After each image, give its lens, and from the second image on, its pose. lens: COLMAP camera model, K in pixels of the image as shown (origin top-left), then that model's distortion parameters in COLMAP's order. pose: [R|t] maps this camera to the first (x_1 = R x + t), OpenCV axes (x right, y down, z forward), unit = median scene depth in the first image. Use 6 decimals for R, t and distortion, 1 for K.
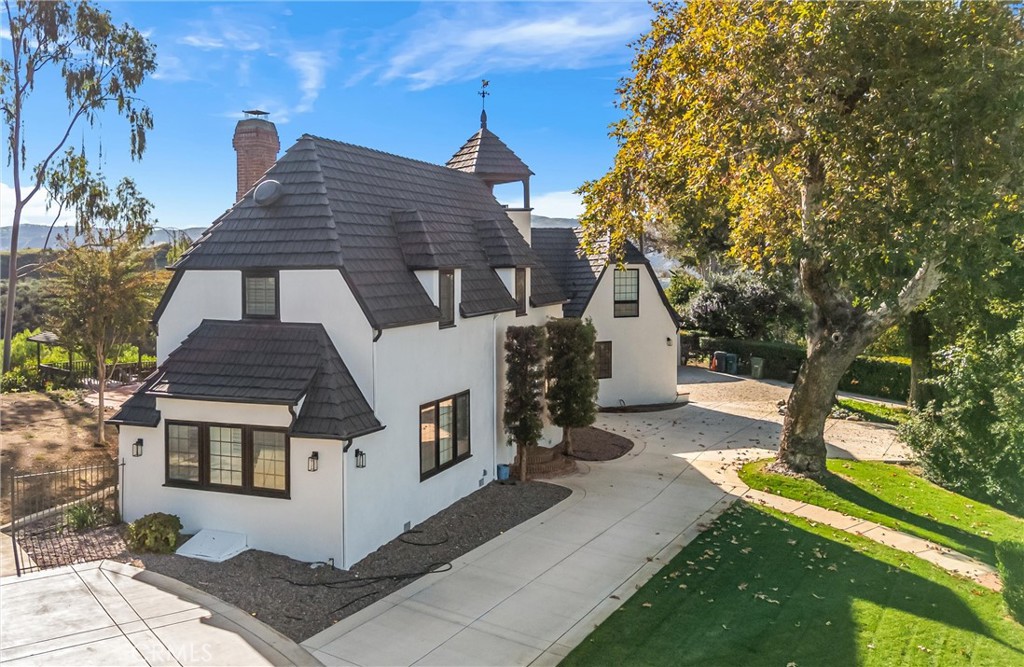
lens RADIAL K [[913.0, 0, 413.5], [0, 913.0, 335.1], [0, 0, 1]] dist [0.112352, -0.002372]
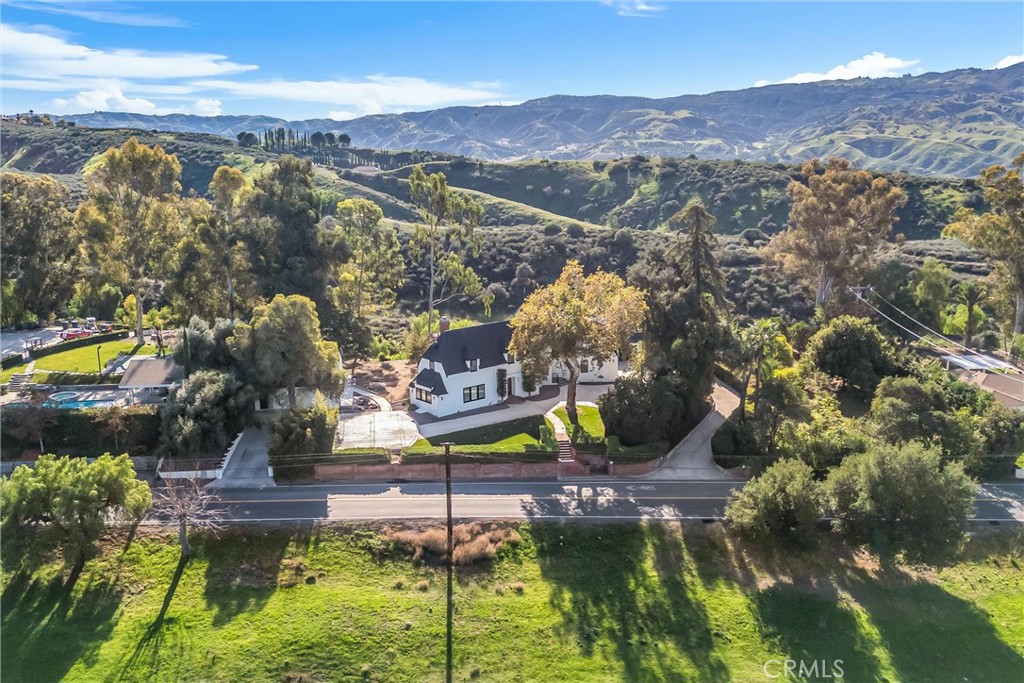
lens RADIAL K [[954.3, 0, 512.0], [0, 954.3, 341.5], [0, 0, 1]] dist [0.079435, -0.077413]
pose [[0.902721, 0.081145, -0.422505, 2.259935], [-0.019620, 0.988795, 0.147985, -0.885065], [0.429779, -0.125300, 0.894198, -3.262333]]
